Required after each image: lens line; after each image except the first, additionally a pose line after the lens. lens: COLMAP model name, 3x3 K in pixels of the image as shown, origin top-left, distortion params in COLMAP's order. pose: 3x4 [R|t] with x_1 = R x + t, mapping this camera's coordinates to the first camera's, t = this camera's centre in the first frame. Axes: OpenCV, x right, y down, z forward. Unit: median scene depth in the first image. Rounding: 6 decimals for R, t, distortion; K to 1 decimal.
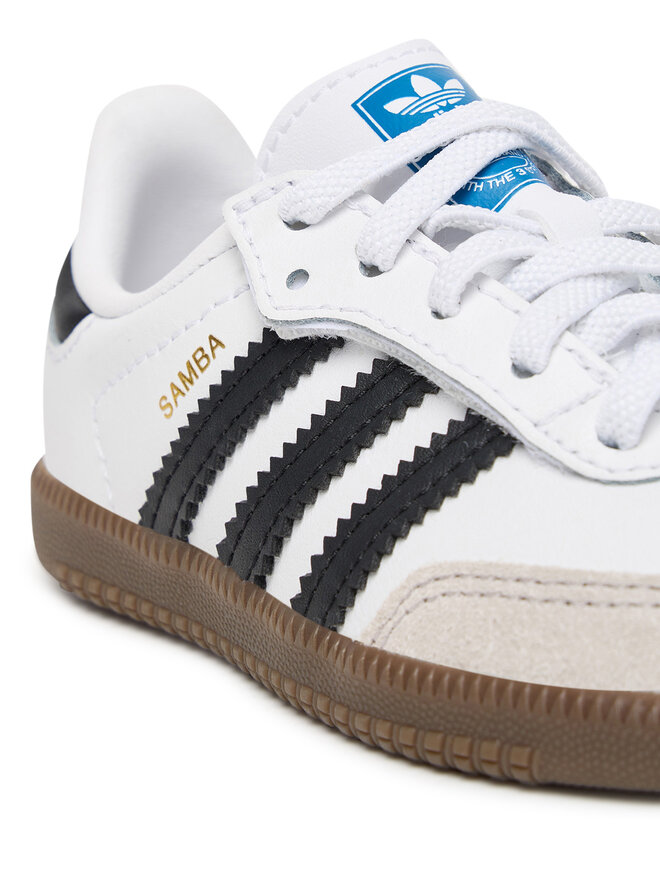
lens RADIAL K [[2585.4, 0, 330.6], [0, 2585.4, 437.7], [0, 0, 1]] dist [-0.326009, 0.000000]
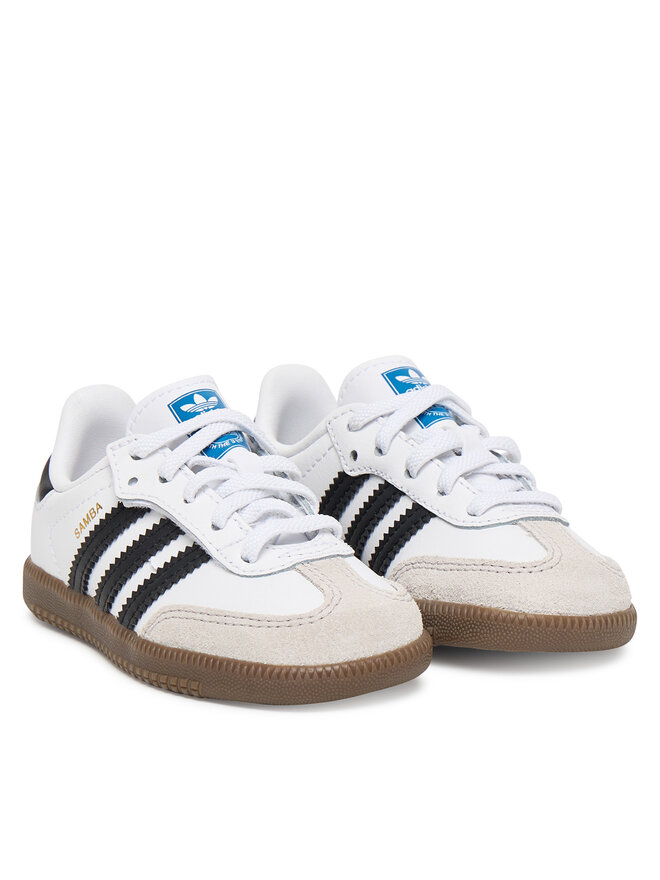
lens RADIAL K [[2585.4, 0, 329.6], [0, 2585.4, 440.7], [0, 0, 1]] dist [-0.326009, 0.000000]
pose [[0.995652, 0.067660, -0.064018, 0.307867], [-0.071498, 0.995653, -0.059686, 0.027377], [0.059701, 0.064004, 0.996162, -1.293356]]
